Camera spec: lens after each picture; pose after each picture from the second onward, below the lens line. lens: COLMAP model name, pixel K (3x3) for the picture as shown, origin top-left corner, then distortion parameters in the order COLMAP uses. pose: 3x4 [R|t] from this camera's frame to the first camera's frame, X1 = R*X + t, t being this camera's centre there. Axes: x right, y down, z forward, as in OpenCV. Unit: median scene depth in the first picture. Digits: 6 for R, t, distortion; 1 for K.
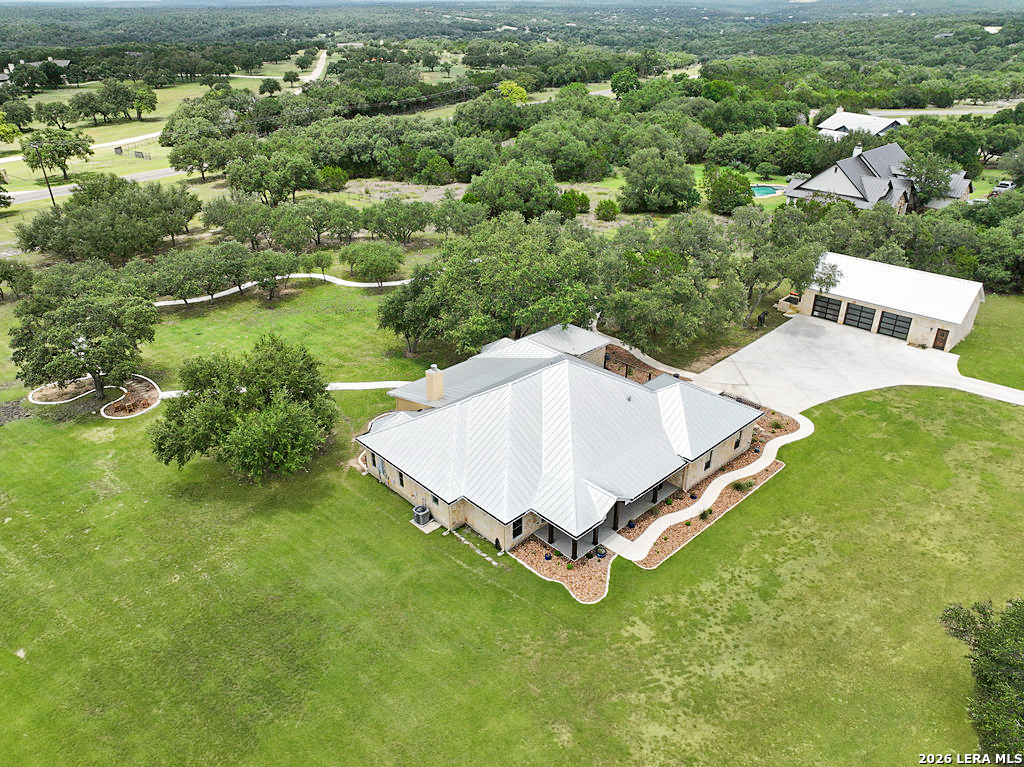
lens RADIAL K [[715.0, 0, 512.0], [0, 715.0, 383.5], [0, 0, 1]] dist [0.005711, 0.005733]
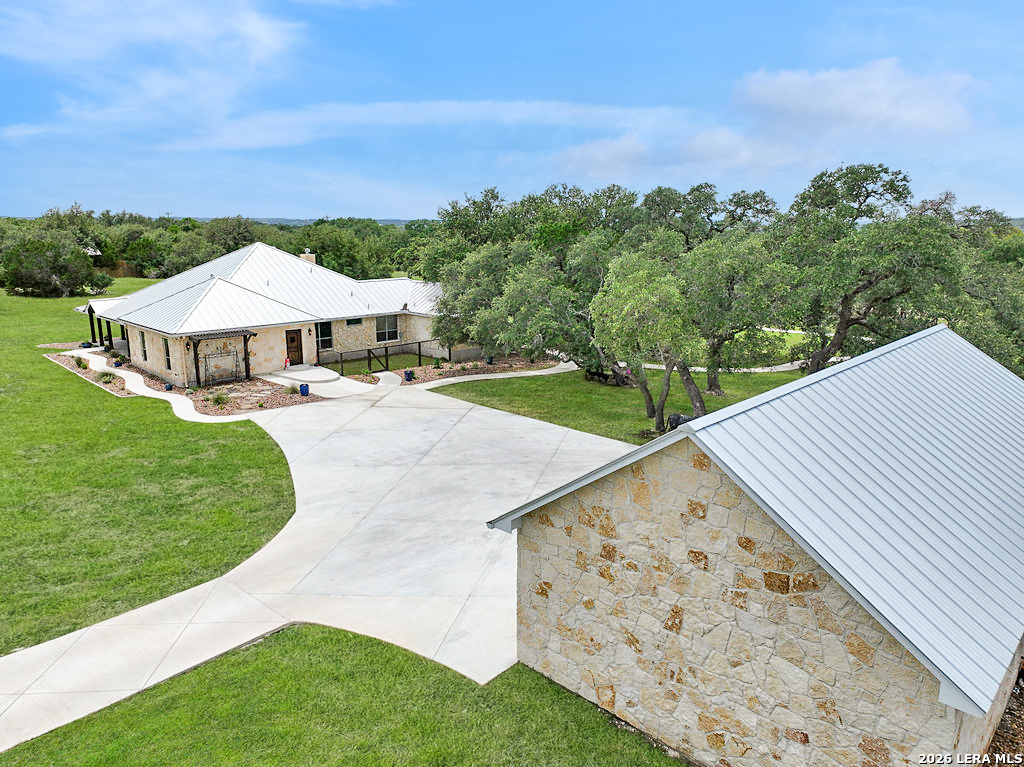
lens RADIAL K [[715.0, 0, 512.0], [0, 715.0, 383.5], [0, 0, 1]] dist [0.005711, 0.005733]
pose [[0.013976, 0.228882, -0.973354, 1.239374], [-0.461317, 0.865132, 0.196810, -0.246789], [0.887125, 0.446274, 0.117678, 1.446316]]
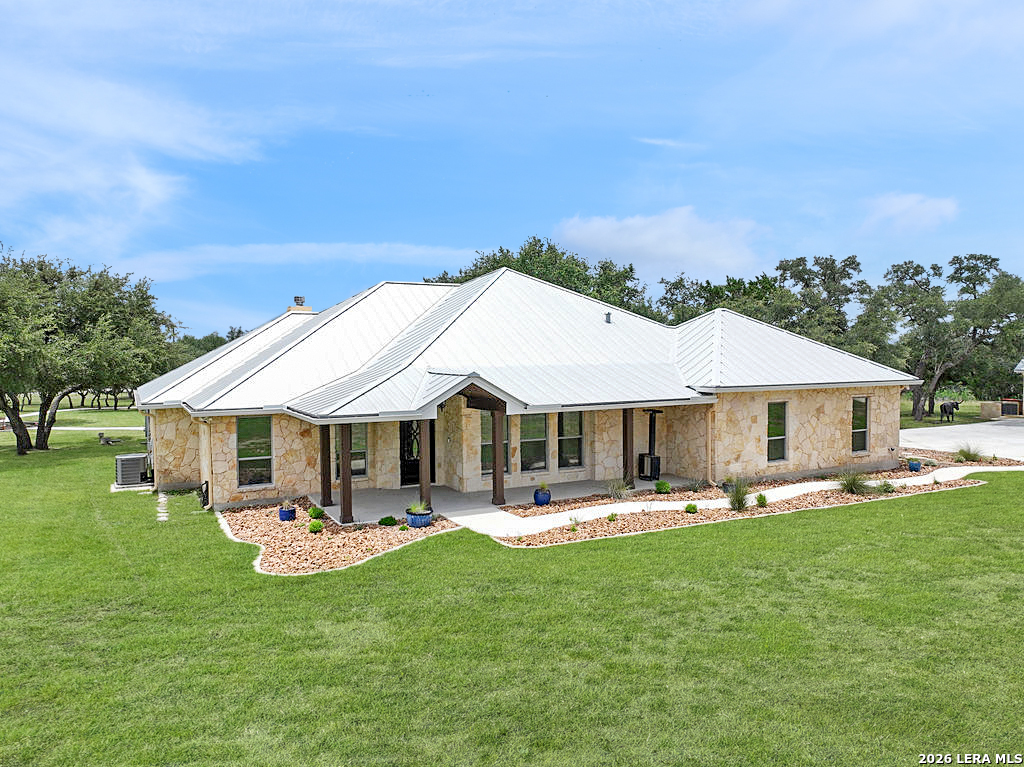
lens RADIAL K [[715.0, 0, 512.0], [0, 715.0, 383.5], [0, 0, 1]] dist [0.005711, 0.005733]
pose [[0.965091, 0.015560, -0.261451, 0.259088], [-0.124814, 0.904919, -0.406871, 0.309678], [0.230261, 0.425300, 0.875271, 0.633989]]
